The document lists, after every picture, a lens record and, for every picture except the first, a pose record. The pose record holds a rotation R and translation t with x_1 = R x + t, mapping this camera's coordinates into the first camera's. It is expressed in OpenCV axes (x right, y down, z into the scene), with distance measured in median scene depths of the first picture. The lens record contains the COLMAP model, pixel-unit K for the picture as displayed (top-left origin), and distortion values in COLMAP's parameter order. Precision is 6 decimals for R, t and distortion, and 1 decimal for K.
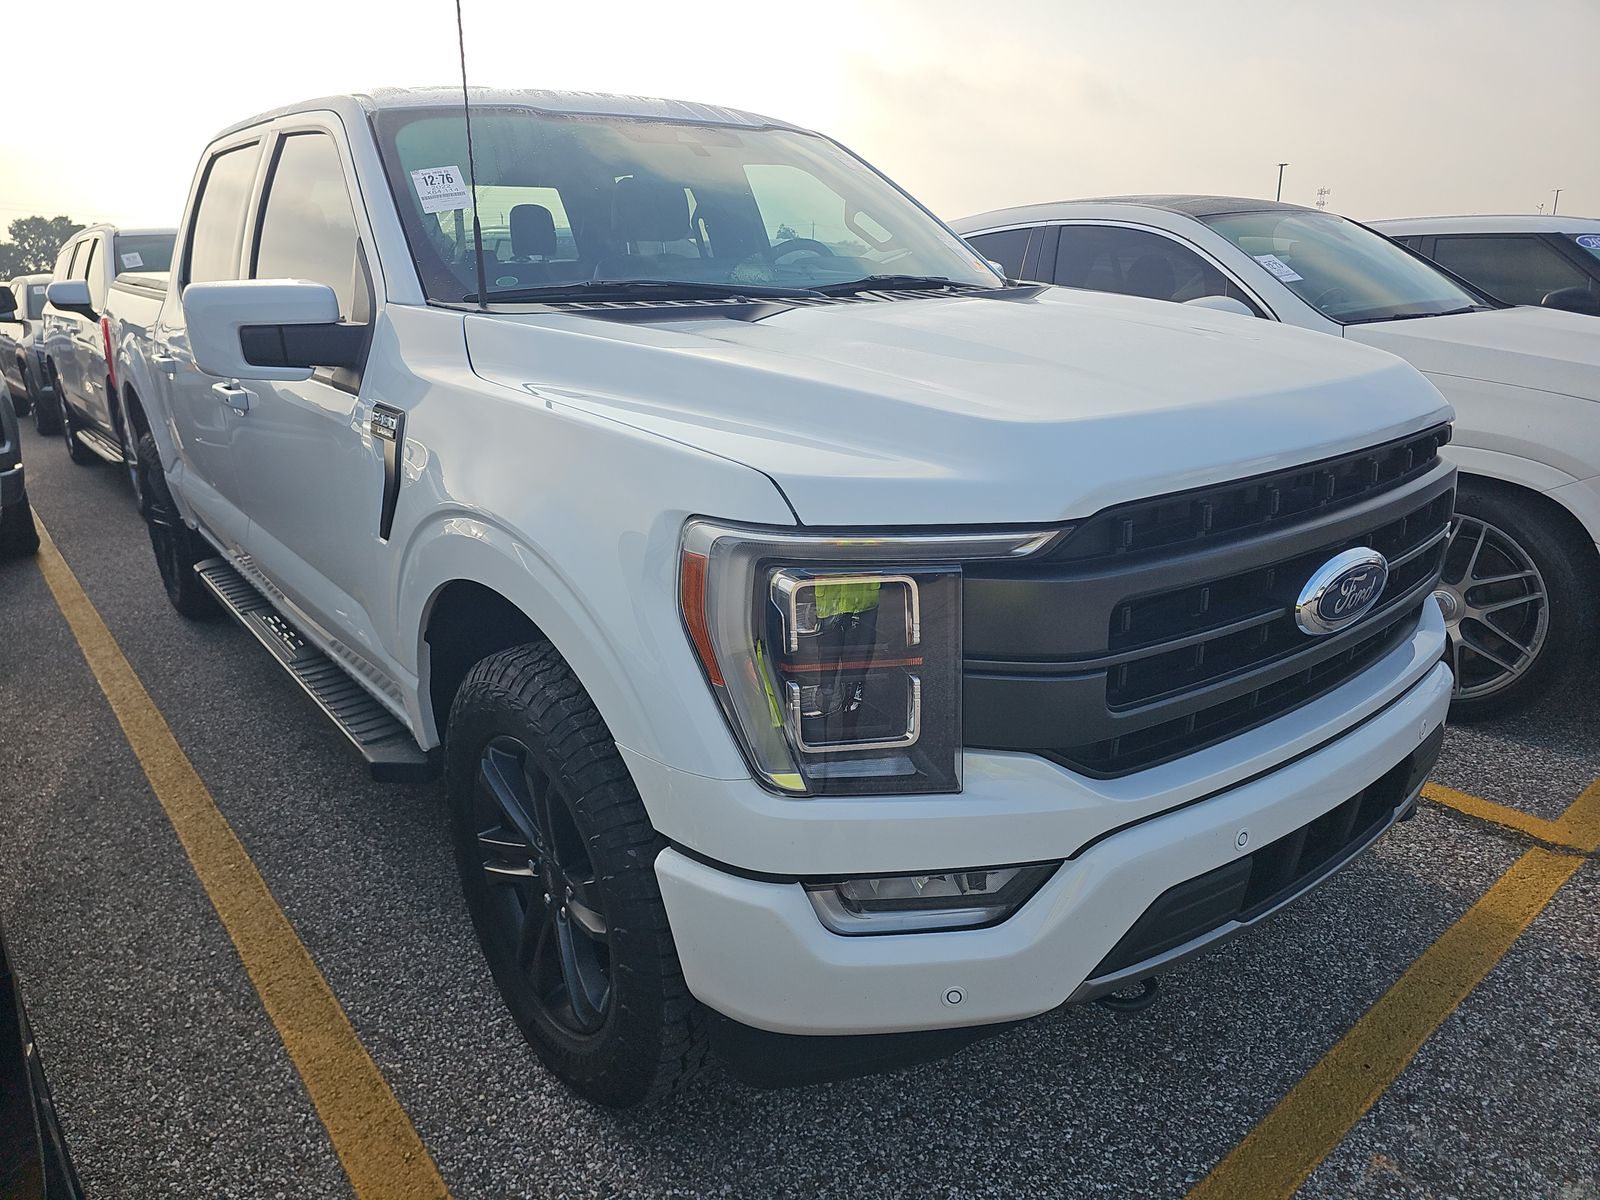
lens RADIAL K [[1075.5, 0, 800.8], [0, 1075.5, 596.7], [0, 0, 1]] dist [0.030747, -0.036353]
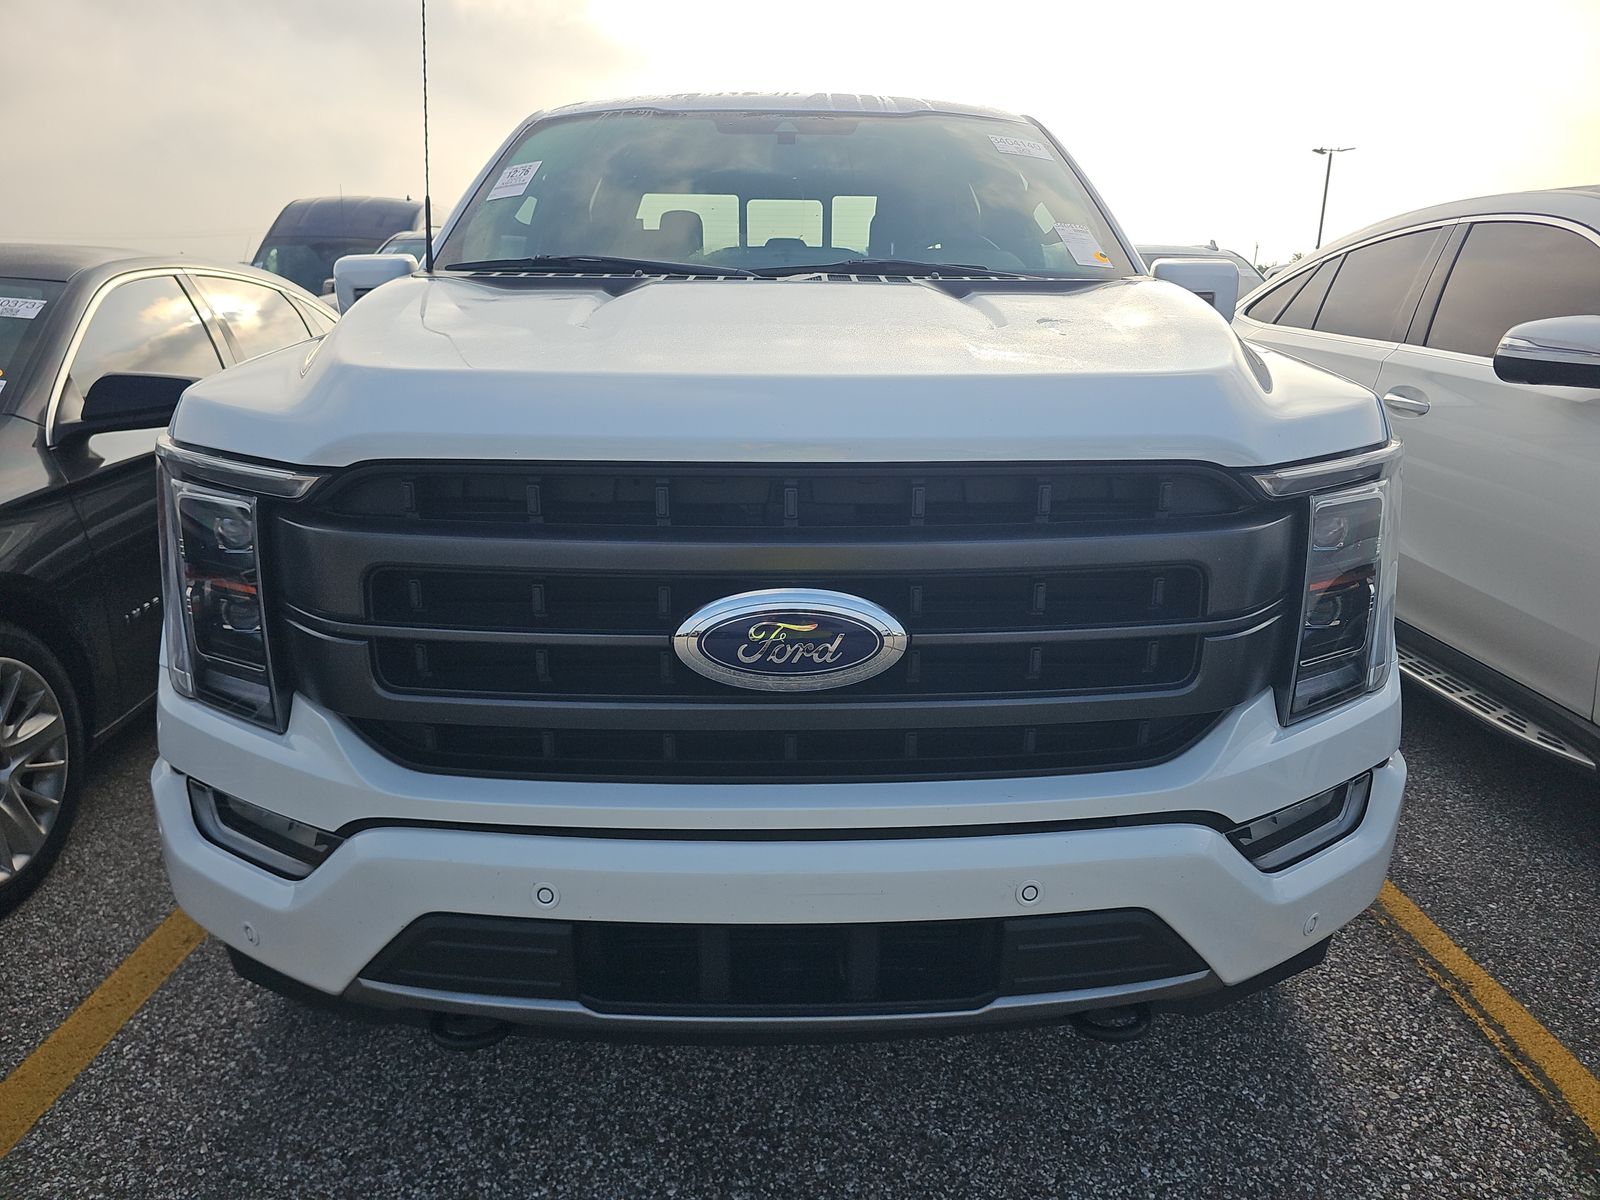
lens RADIAL K [[1075.5, 0, 800.8], [0, 1075.5, 596.7], [0, 0, 1]] dist [0.030747, -0.036353]
pose [[0.788465, 0.177985, -0.588766, 0.743711], [-0.198892, 0.979569, 0.029773, -0.044372], [0.582036, 0.093626, 0.807755, 0.316154]]
